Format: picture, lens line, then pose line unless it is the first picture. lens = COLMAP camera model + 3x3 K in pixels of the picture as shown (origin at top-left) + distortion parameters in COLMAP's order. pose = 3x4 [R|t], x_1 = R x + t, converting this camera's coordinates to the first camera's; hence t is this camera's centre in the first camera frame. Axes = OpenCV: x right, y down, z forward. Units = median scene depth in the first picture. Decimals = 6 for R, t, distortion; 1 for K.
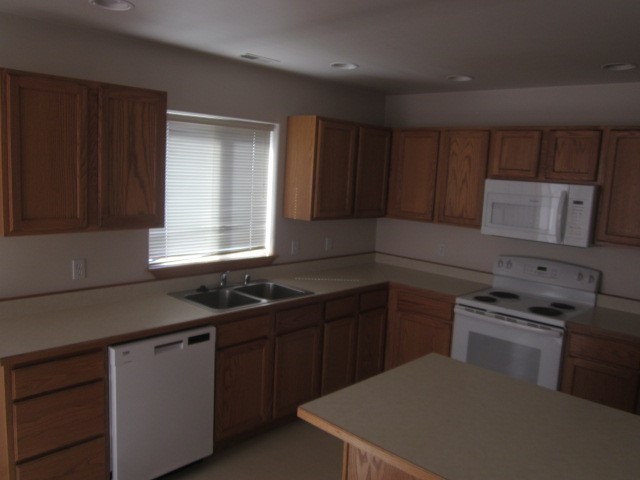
lens RADIAL K [[531.6, 0, 324.8], [0, 531.6, 239.6], [0, 0, 1]] dist [-0.059452, -0.001247]
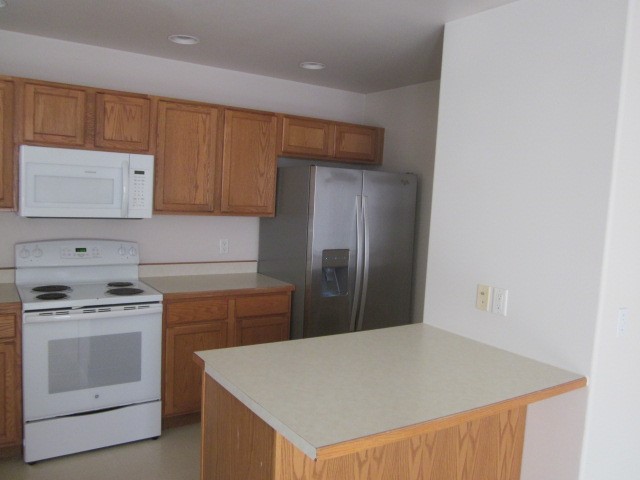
lens RADIAL K [[531.6, 0, 324.8], [0, 531.6, 239.6], [0, 0, 1]] dist [-0.059452, -0.001247]
pose [[0.223042, -0.122733, 0.967052, -0.365676], [0.091520, 0.990297, 0.104575, -0.017394], [-0.970503, 0.065180, 0.232110, 0.422730]]
